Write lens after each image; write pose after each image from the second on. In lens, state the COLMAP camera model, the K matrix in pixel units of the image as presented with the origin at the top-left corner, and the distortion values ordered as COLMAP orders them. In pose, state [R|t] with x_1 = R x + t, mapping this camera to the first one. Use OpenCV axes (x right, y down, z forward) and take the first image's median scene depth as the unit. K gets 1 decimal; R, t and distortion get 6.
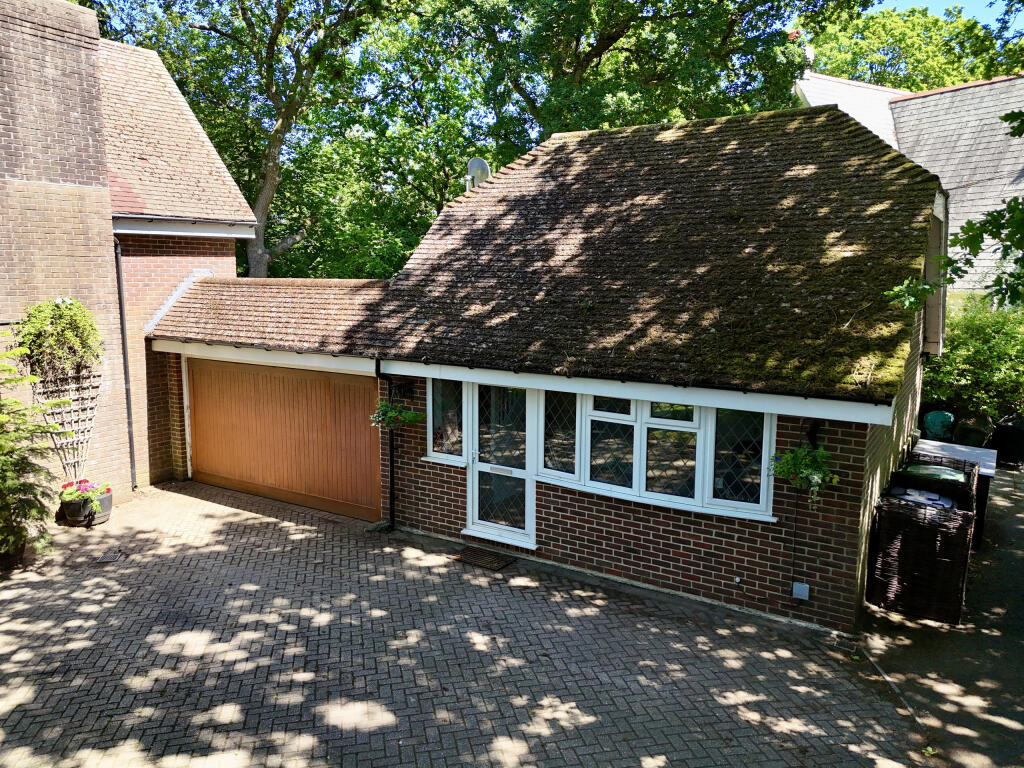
lens RADIAL K [[724.4, 0, 509.6], [0, 724.4, 378.3], [0, 0, 1]] dist [0.029254, -0.033138]
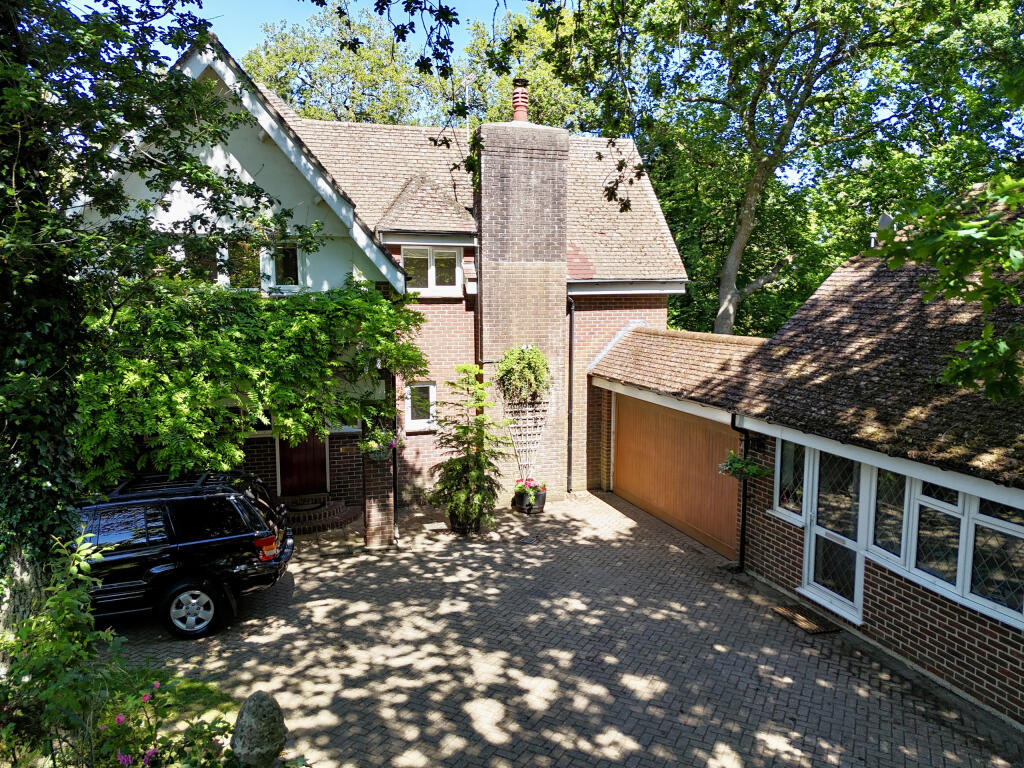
lens RADIAL K [[724.4, 0, 510.6], [0, 724.4, 382.5], [0, 0, 1]] dist [0.029254, -0.033138]
pose [[0.763176, 0.077192, -0.641564, 0.254157], [-0.091571, 0.995739, 0.010878, -0.052755], [0.639670, 0.050447, 0.766992, -0.067192]]
